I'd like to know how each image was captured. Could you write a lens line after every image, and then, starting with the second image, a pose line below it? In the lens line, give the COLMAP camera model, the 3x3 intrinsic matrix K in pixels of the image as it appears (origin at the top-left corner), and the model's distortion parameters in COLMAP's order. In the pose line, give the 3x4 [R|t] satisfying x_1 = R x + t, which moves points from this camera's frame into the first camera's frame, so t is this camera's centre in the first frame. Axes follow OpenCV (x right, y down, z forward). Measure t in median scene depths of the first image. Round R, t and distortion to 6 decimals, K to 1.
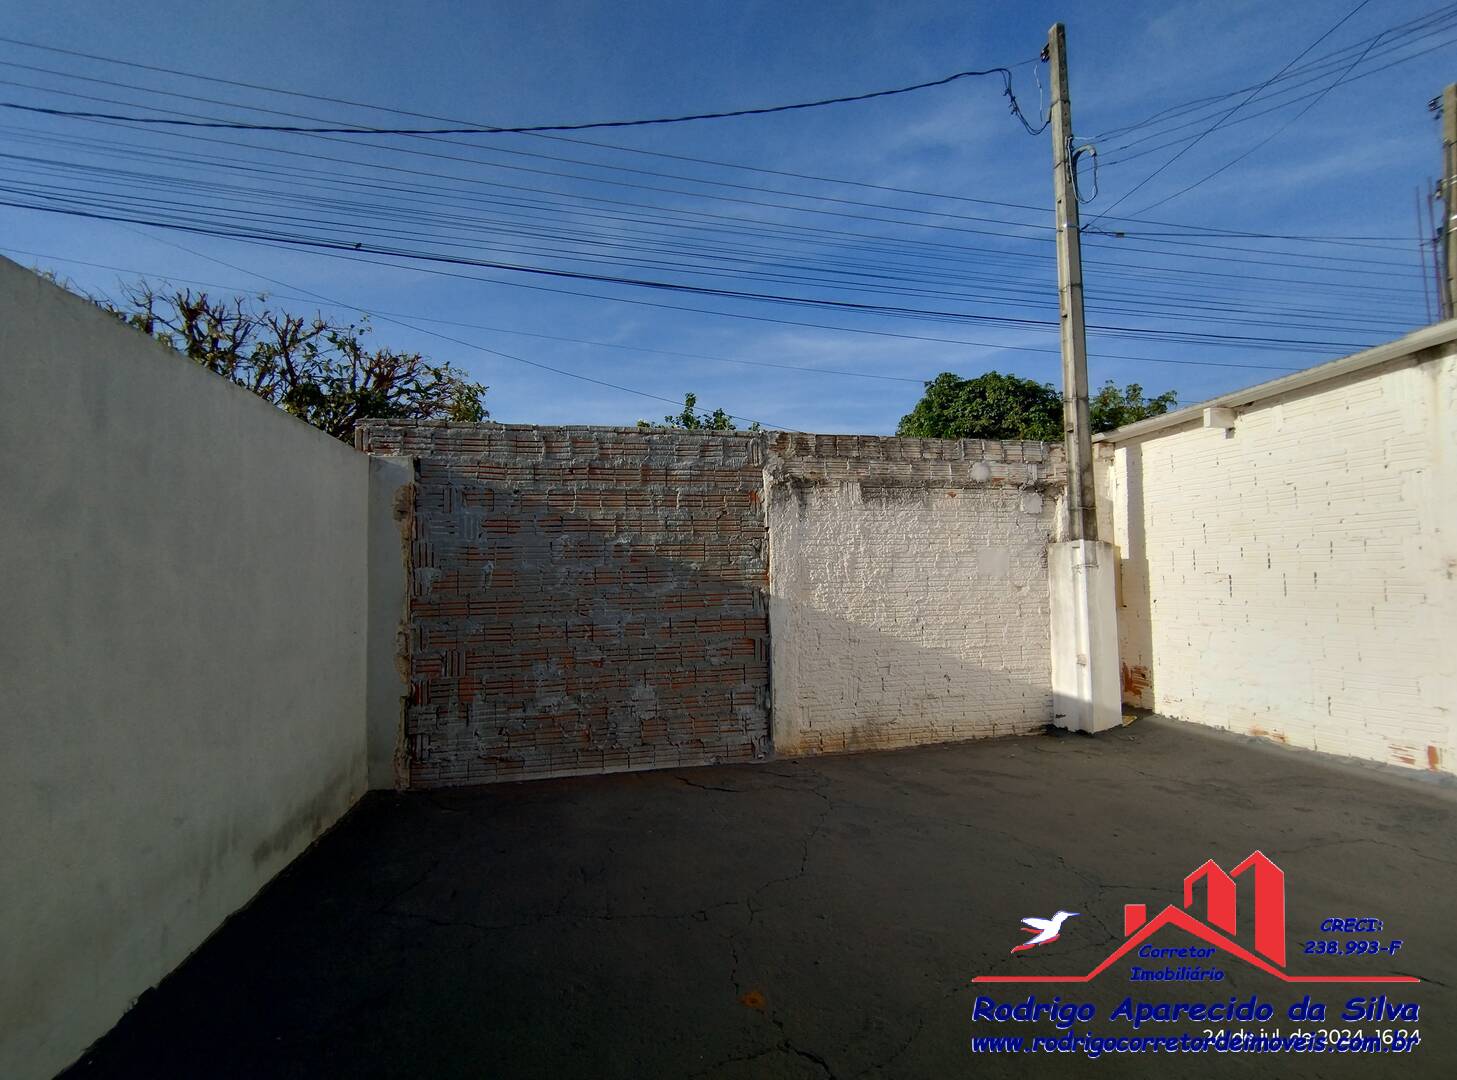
lens RADIAL K [[682.9, 0, 724.6], [0, 682.9, 544.9], [0, 0, 1]] dist [-0.000722, 0.000036]
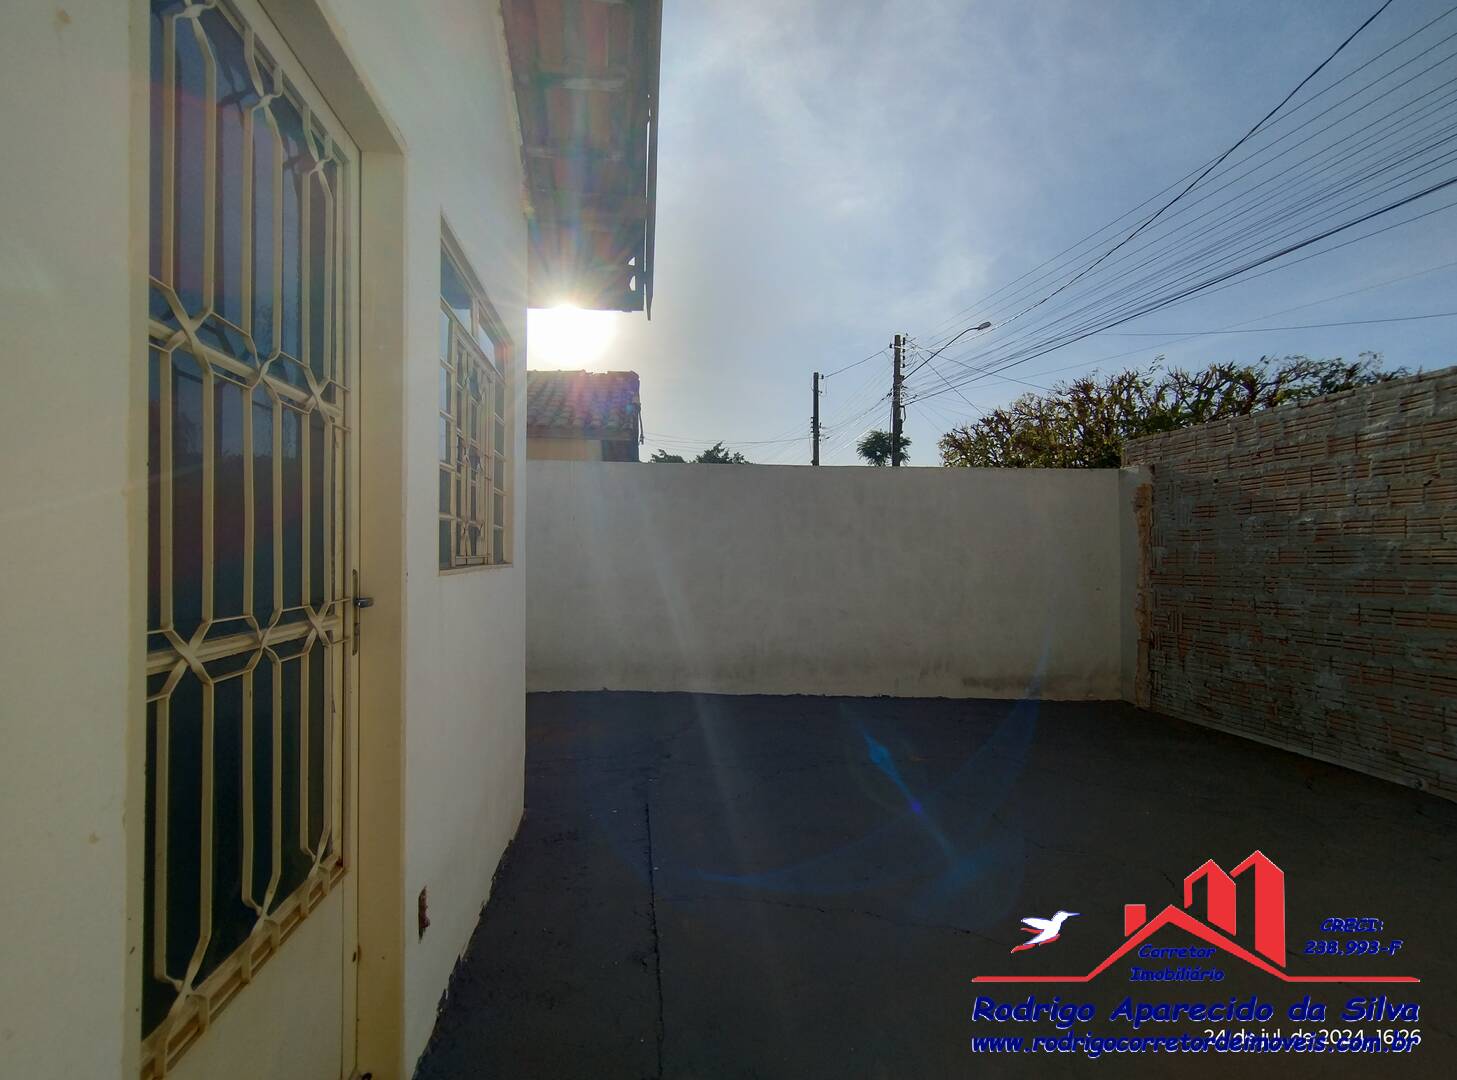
lens RADIAL K [[670.0, 0, 727.1], [0, 670.0, 543.1], [0, 0, 1]] dist [0.000247, -0.000021]
pose [[-0.084907, -0.002474, -0.996386, 0.866628], [0.042185, 0.999091, -0.006075, -0.000837], [0.995496, -0.042548, -0.084725, 0.266307]]
